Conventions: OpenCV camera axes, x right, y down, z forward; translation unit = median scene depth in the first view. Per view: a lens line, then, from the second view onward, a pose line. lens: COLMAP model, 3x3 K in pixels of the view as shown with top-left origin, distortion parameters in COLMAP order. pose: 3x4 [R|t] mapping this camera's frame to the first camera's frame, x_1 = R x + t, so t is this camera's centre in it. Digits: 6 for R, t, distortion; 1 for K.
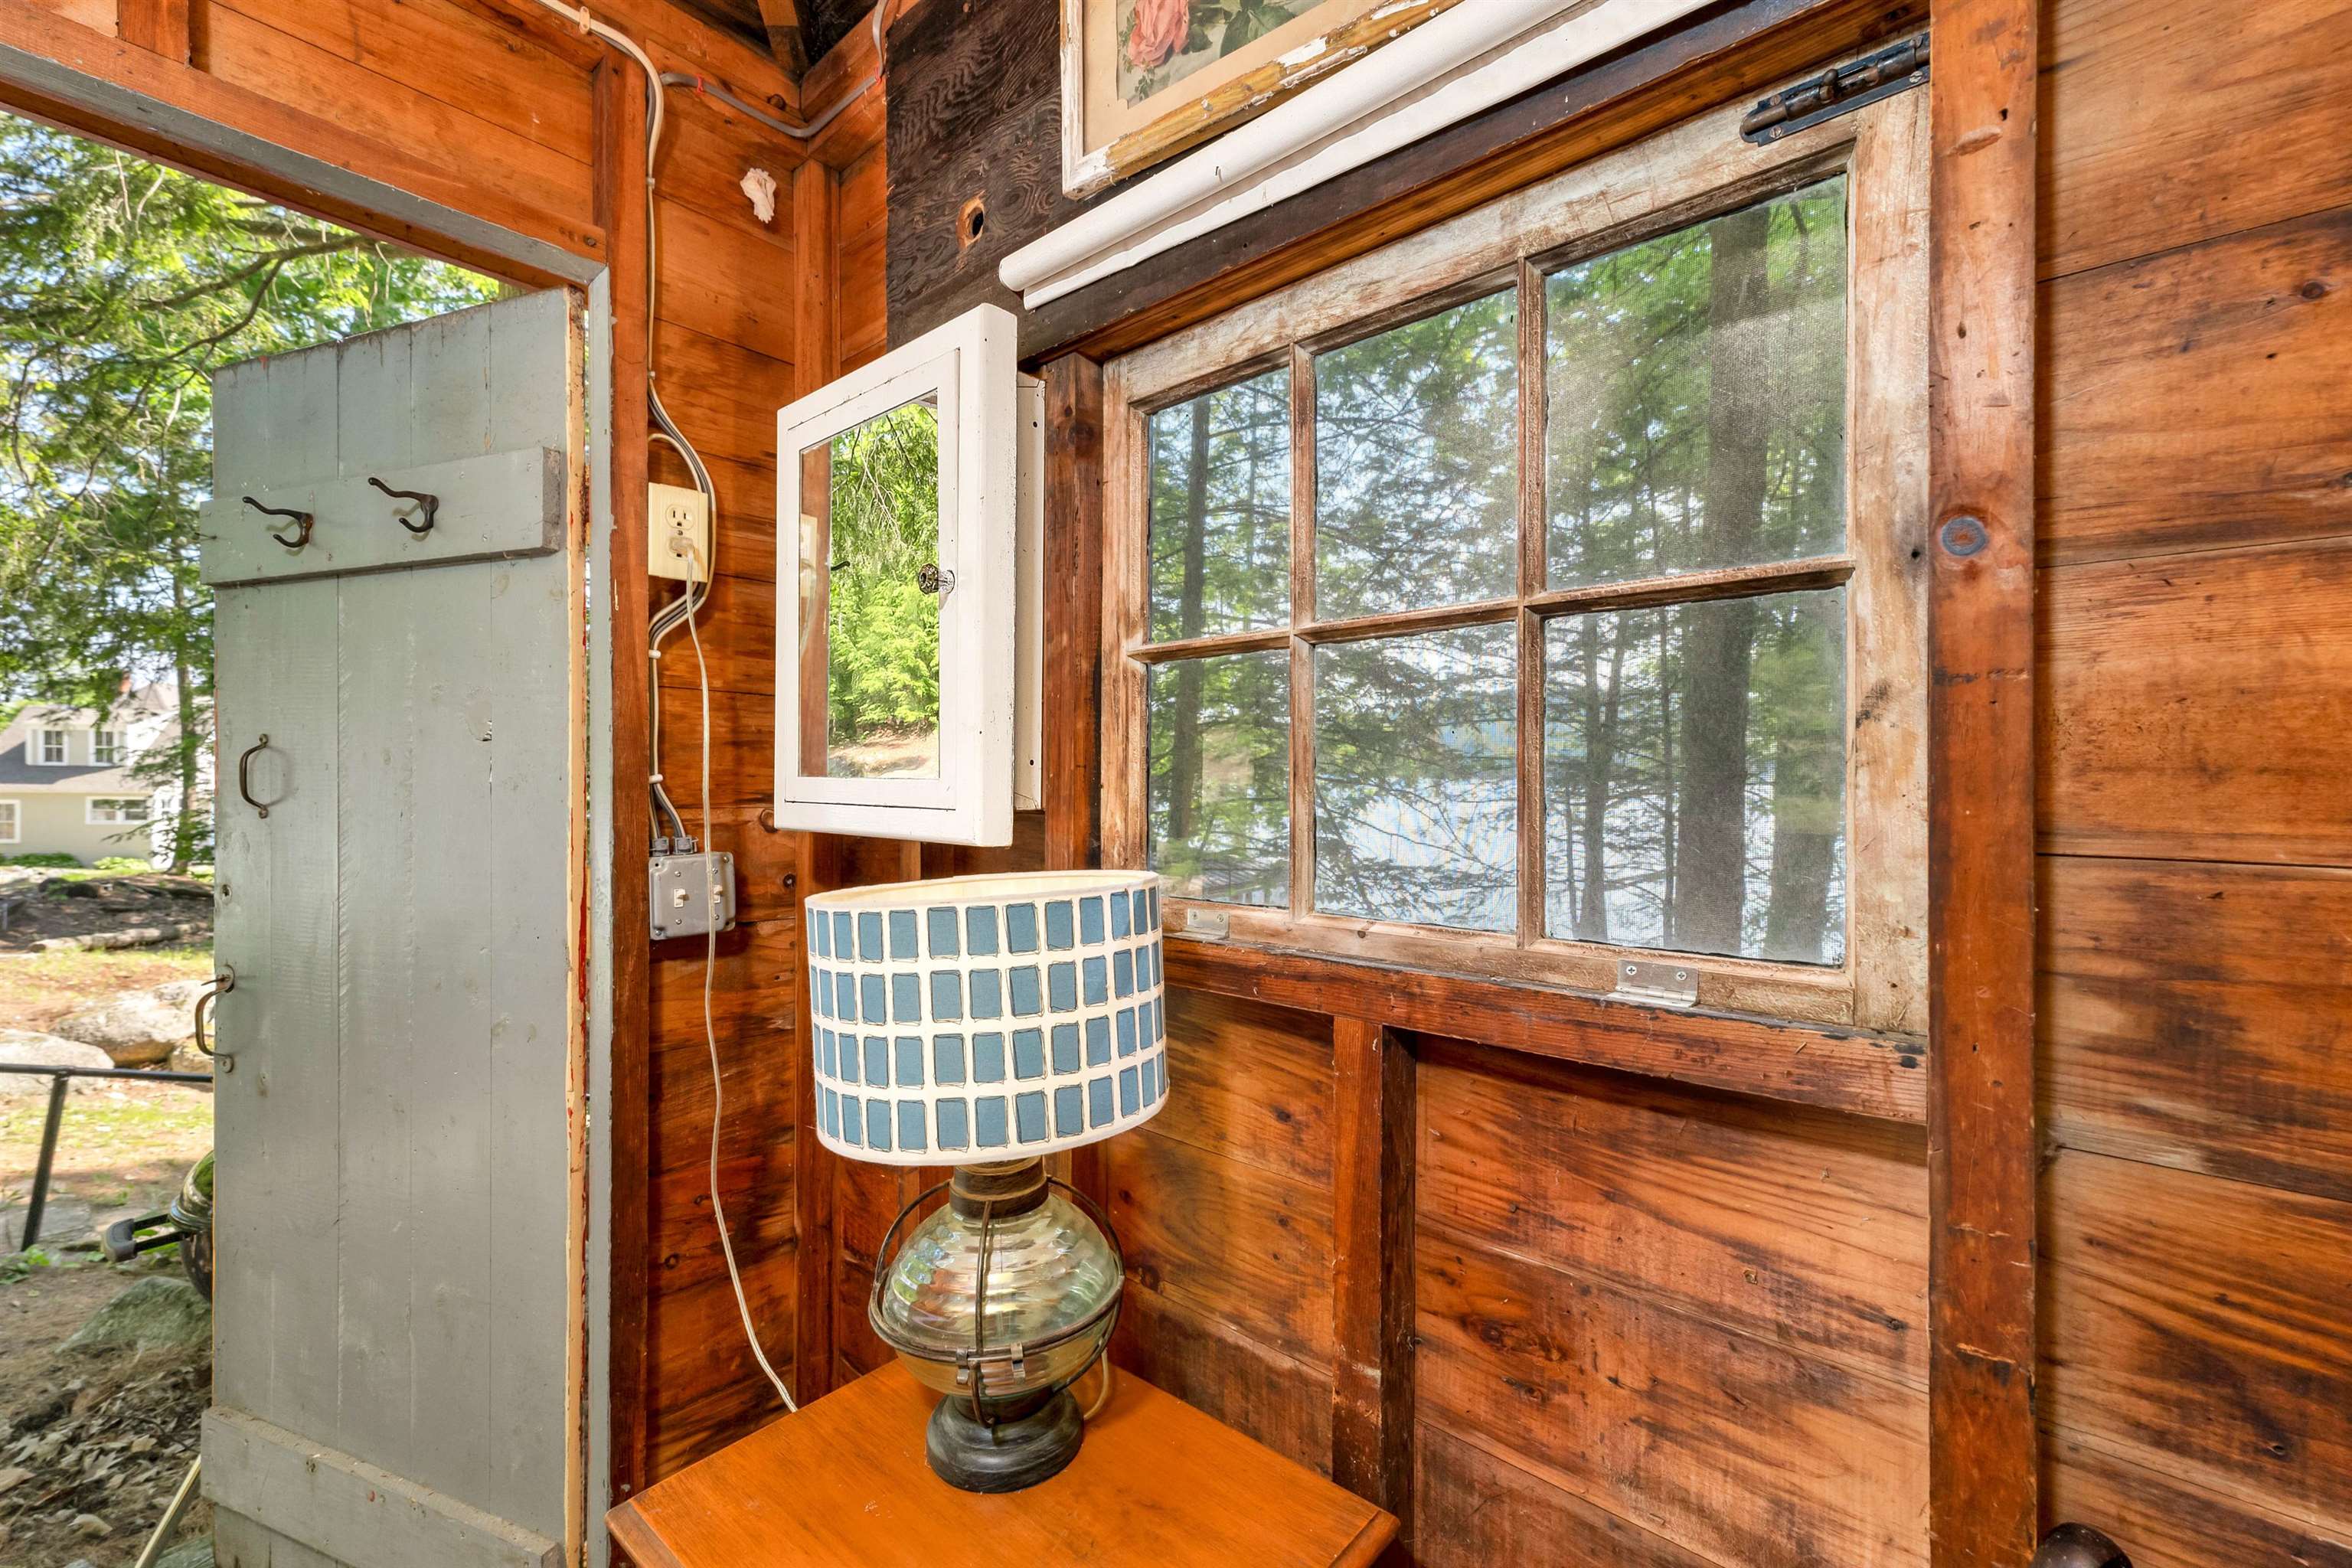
lens RADIAL K [[986.8, 0, 1175.6], [0, 986.8, 777.8], [0, 0, 1]] dist [0.000893, -0.000274]
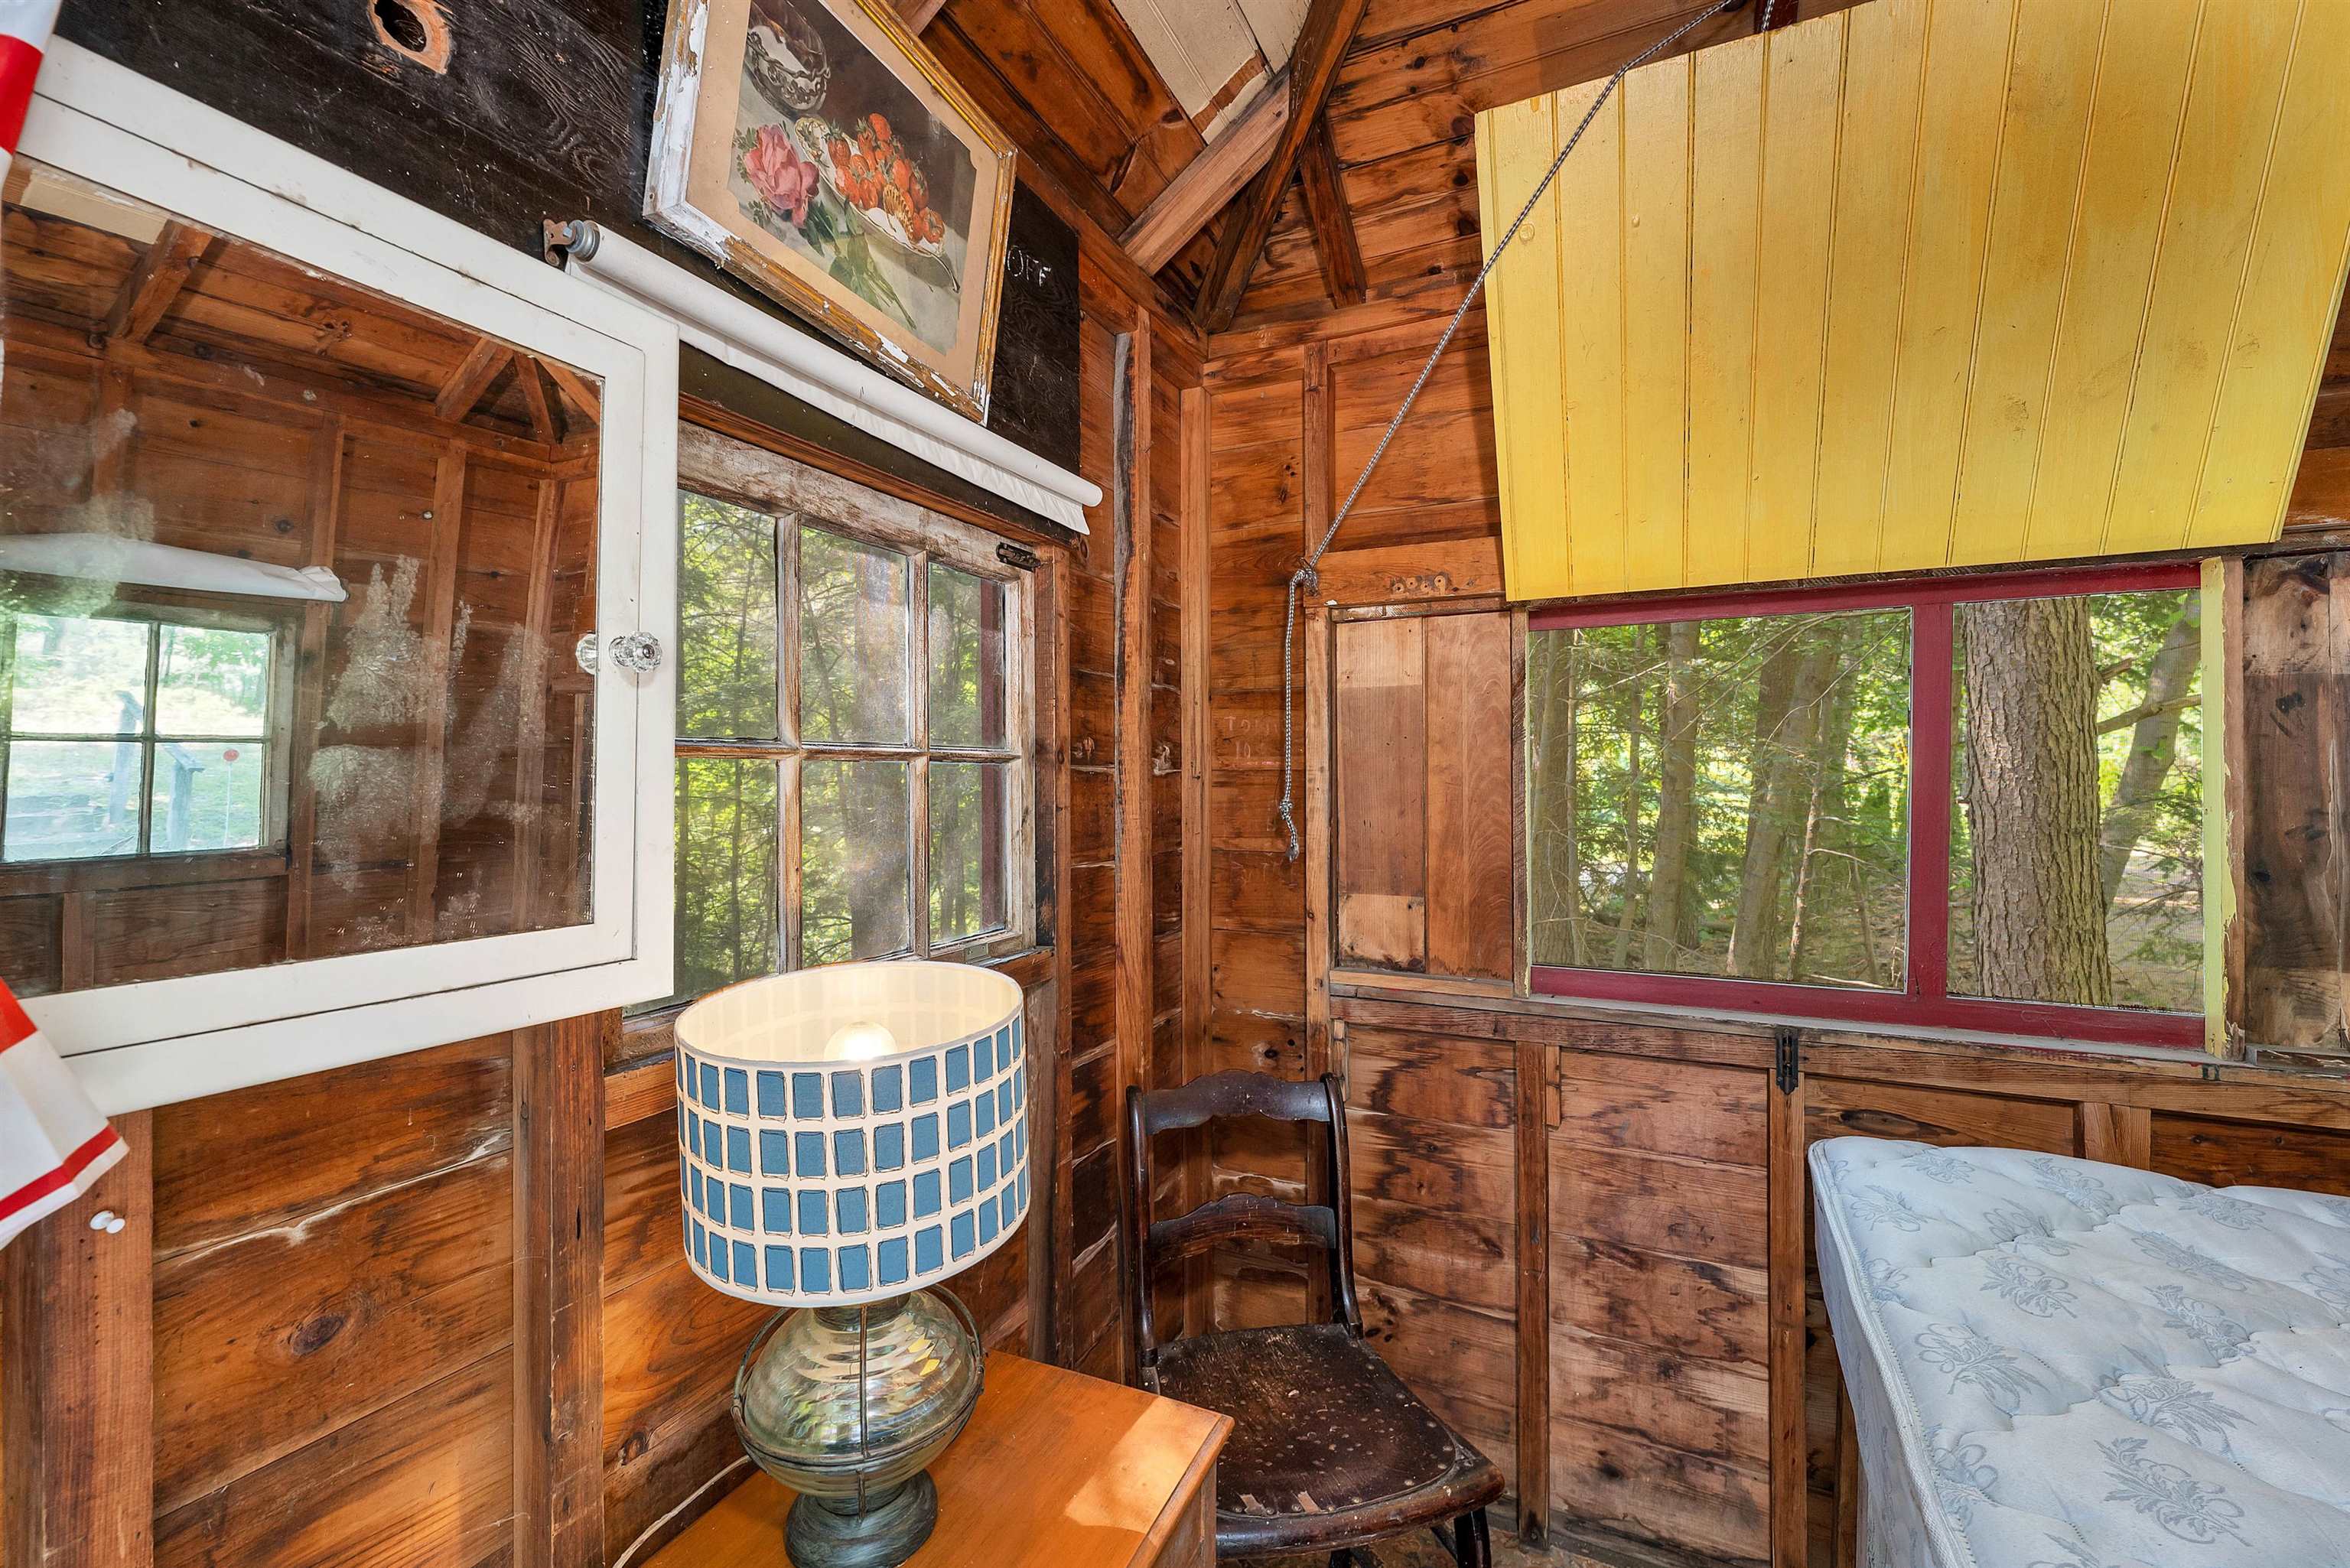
lens RADIAL K [[985.9, 0, 1174.6], [0, 985.9, 777.8], [0, 0, 1]] dist [0.000893, -0.000274]
pose [[-0.290429, 0.000211, 0.956896, -1.312933], [0.005224, 0.999985, 0.001365, -0.130310], [-0.956882, 0.005395, -0.290426, 1.026316]]
